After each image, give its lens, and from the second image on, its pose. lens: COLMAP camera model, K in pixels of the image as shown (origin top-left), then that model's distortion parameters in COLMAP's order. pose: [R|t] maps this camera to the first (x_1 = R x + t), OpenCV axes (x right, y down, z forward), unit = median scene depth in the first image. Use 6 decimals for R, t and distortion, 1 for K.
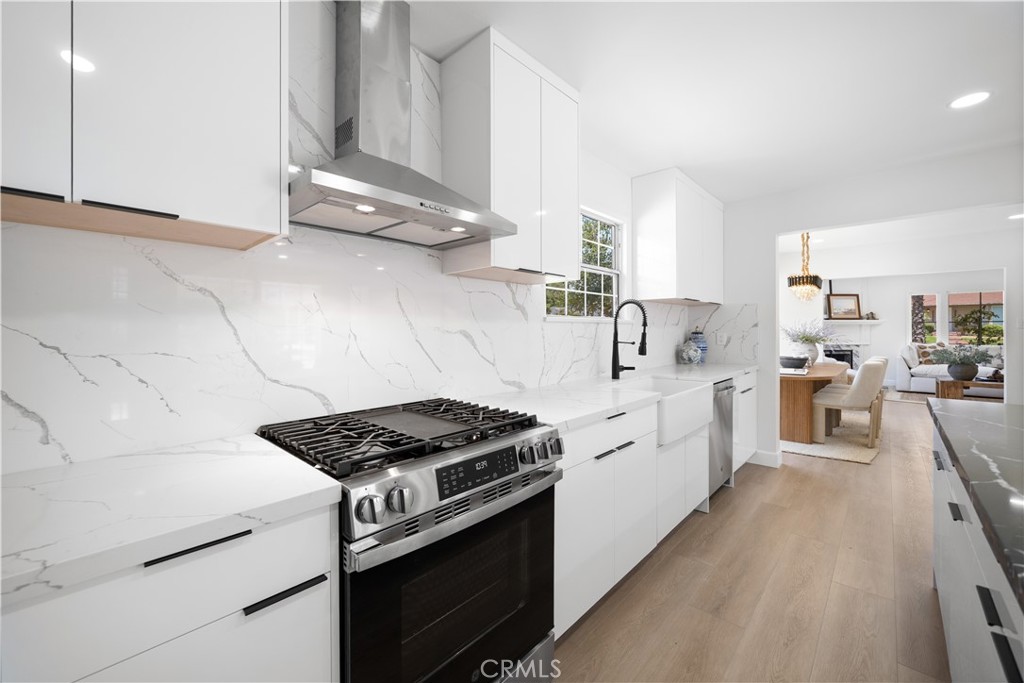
lens RADIAL K [[411.8, 0, 509.1], [0, 411.8, 332.1], [0, 0, 1]] dist [0.000772, 0.000245]
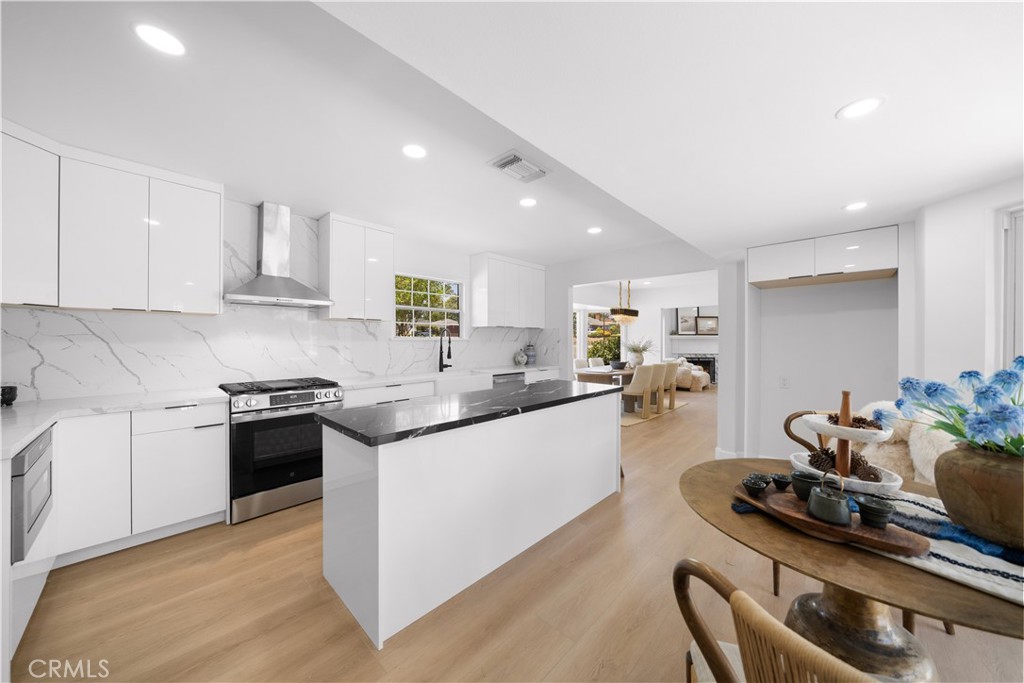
lens RADIAL K [[353.6, 0, 512.0], [0, 353.6, 341.5], [0, 0, 1]] dist [-0.000679, -0.000157]
pose [[0.999882, 0.004239, -0.014734, 0.791230], [-0.004235, 0.999991, 0.000321, -0.029272], [0.014736, -0.000258, 0.999891, -0.744758]]
